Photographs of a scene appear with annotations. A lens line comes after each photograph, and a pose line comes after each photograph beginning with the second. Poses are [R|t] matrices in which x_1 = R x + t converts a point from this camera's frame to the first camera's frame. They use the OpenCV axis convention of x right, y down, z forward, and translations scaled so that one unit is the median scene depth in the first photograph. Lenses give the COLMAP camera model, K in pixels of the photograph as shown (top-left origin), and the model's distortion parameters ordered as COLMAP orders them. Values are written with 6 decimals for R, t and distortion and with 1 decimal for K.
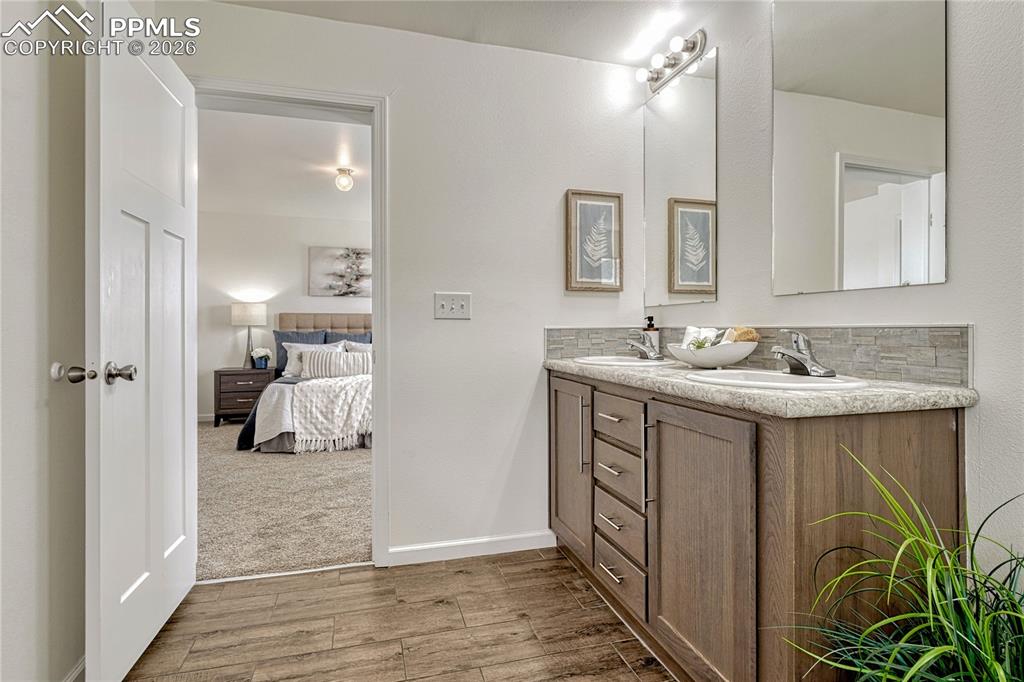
lens RADIAL K [[525.0, 0, 507.9], [0, 525.0, 332.7], [0, 0, 1]] dist [0.002086, 0.000284]
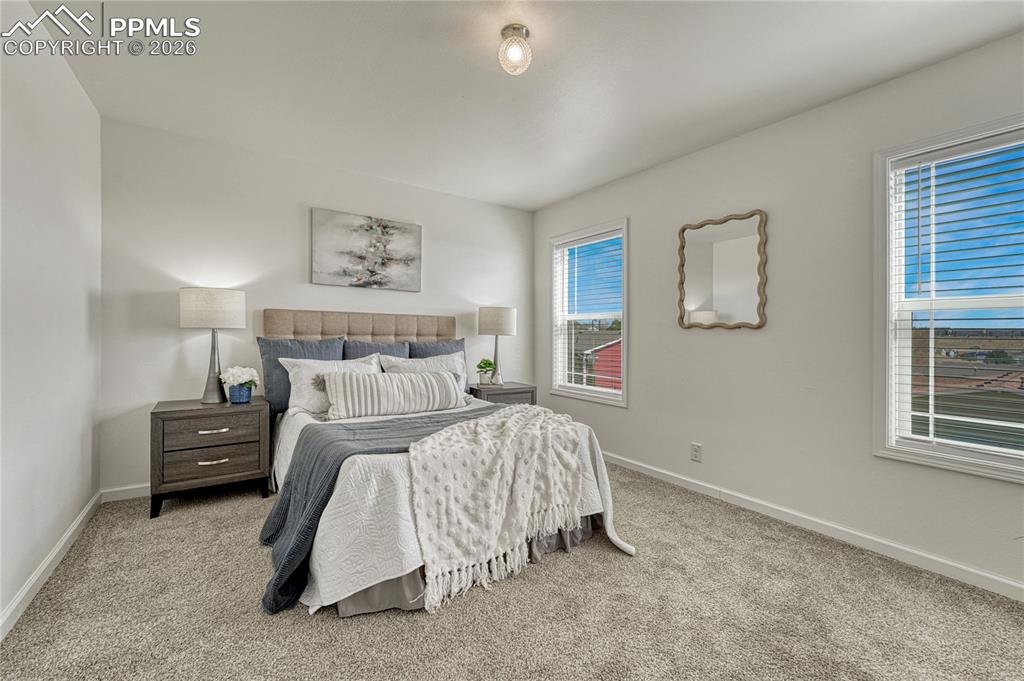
lens RADIAL K [[434.9, 0, 518.7], [0, 434.9, 340.6], [0, 0, 1]] dist [-0.011168, 0.000744]
pose [[0.949298, 0.013175, 0.314102, -0.328200], [-0.014515, 0.999893, 0.001927, -0.005750], [-0.314043, -0.006388, 0.949387, 0.449572]]
